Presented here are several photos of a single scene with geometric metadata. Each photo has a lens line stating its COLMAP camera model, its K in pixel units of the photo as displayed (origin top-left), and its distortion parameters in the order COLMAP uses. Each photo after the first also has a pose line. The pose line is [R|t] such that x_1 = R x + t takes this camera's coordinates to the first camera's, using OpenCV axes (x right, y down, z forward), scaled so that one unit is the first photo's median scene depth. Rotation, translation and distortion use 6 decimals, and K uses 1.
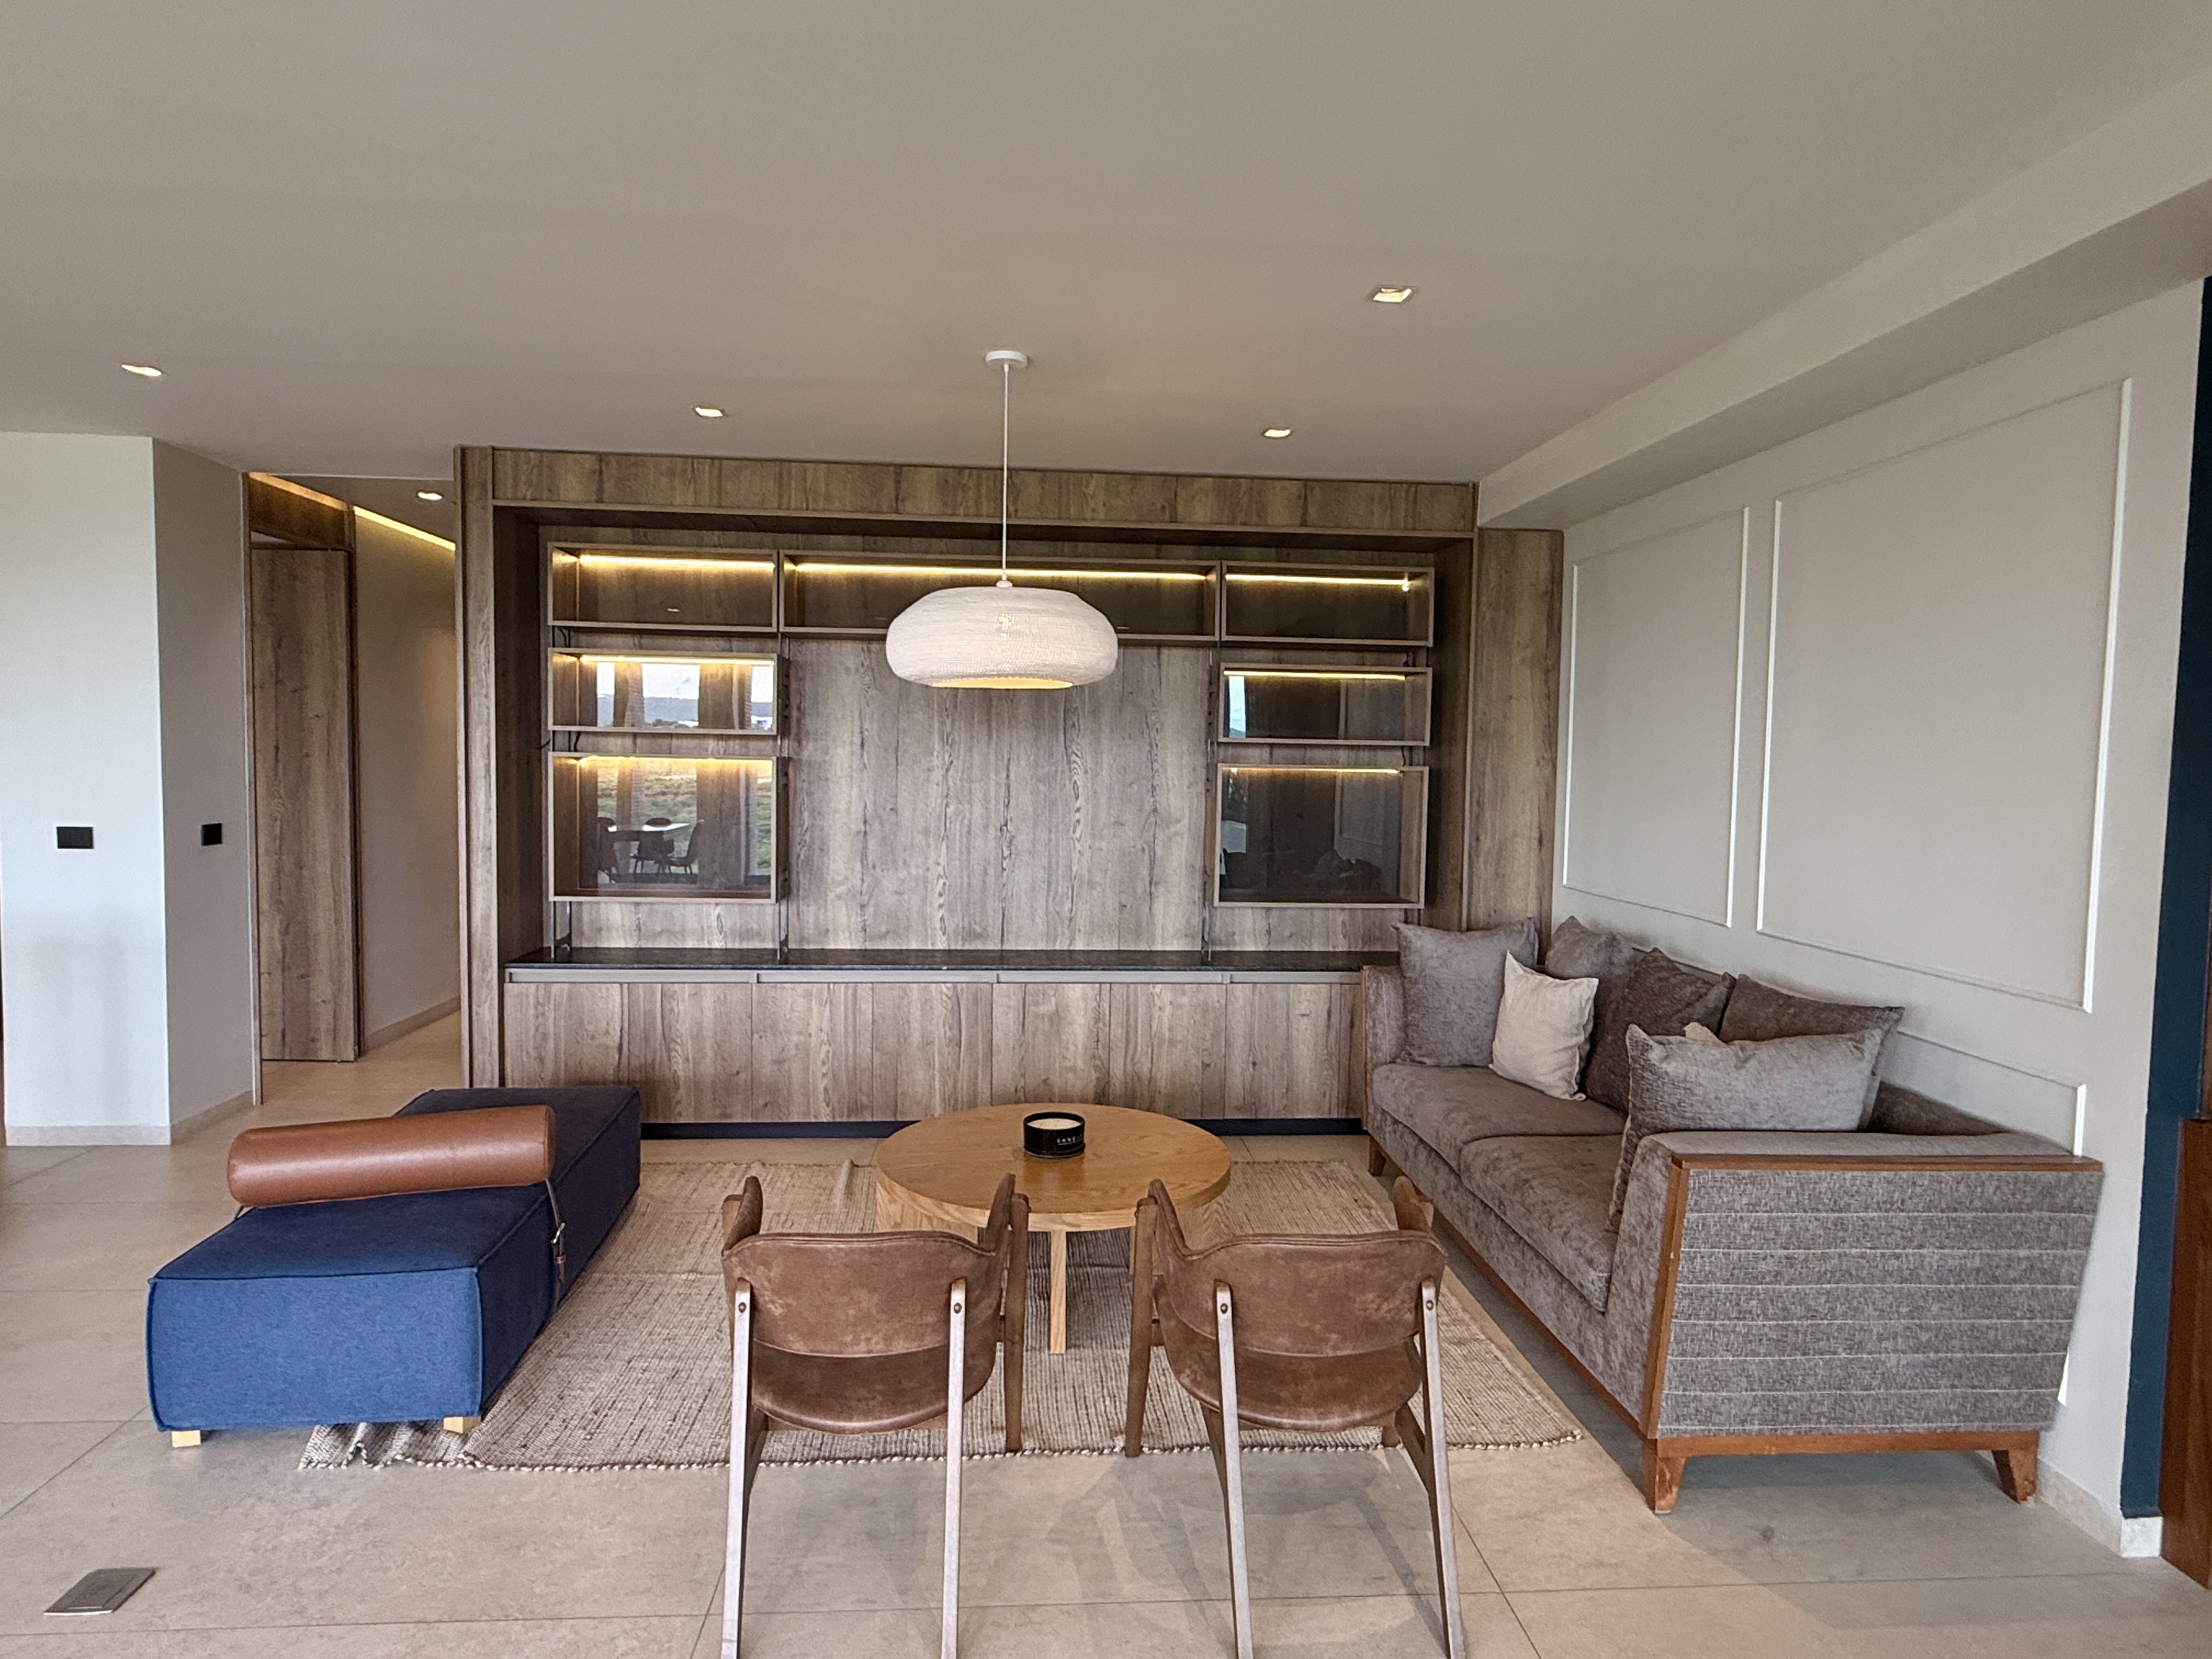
lens RADIAL K [[1320.9, 0, 1099.2], [0, 1320.9, 826.8], [0, 0, 1]] dist [-0.005672, 0.003159]
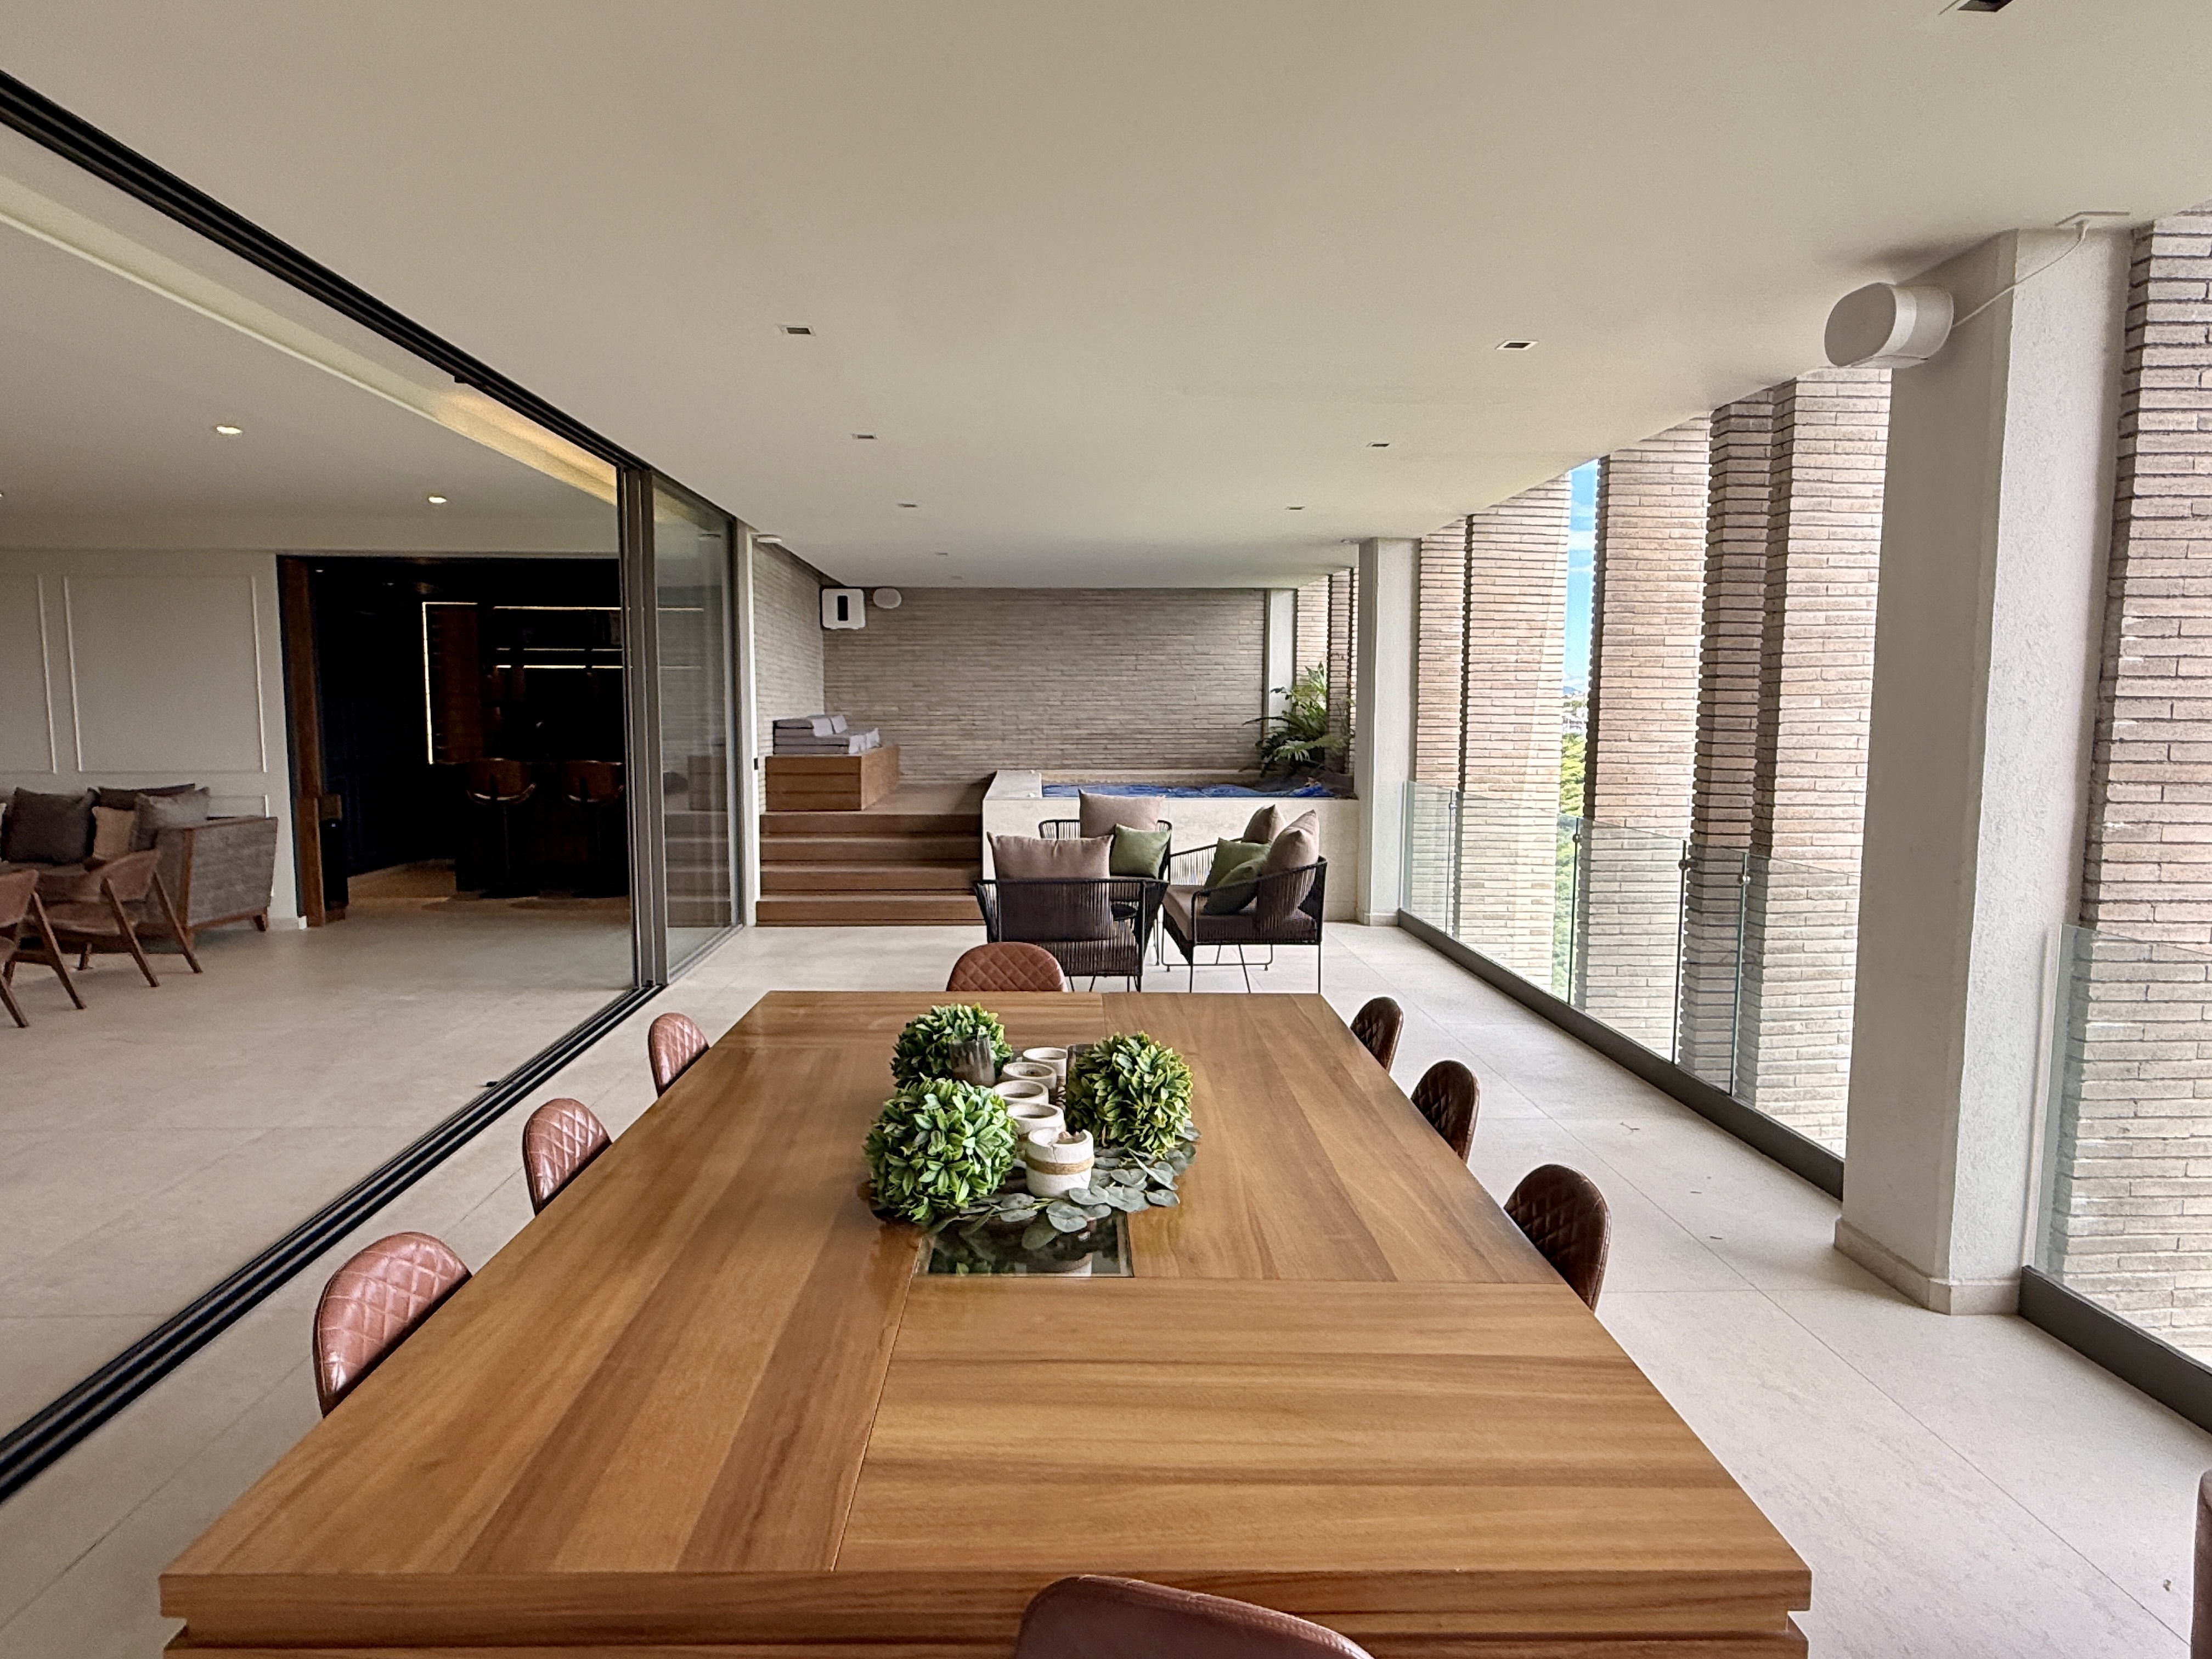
lens RADIAL K [[1320.9, 0, 1097.9], [0, 1320.9, 832.1], [0, 0, 1]] dist [-0.005672, 0.003159]
pose [[0.041461, -0.119883, 0.991922, -2.449603], [0.061212, 0.991215, 0.117239, 0.027562], [-0.997263, 0.055856, 0.048435, -1.224514]]
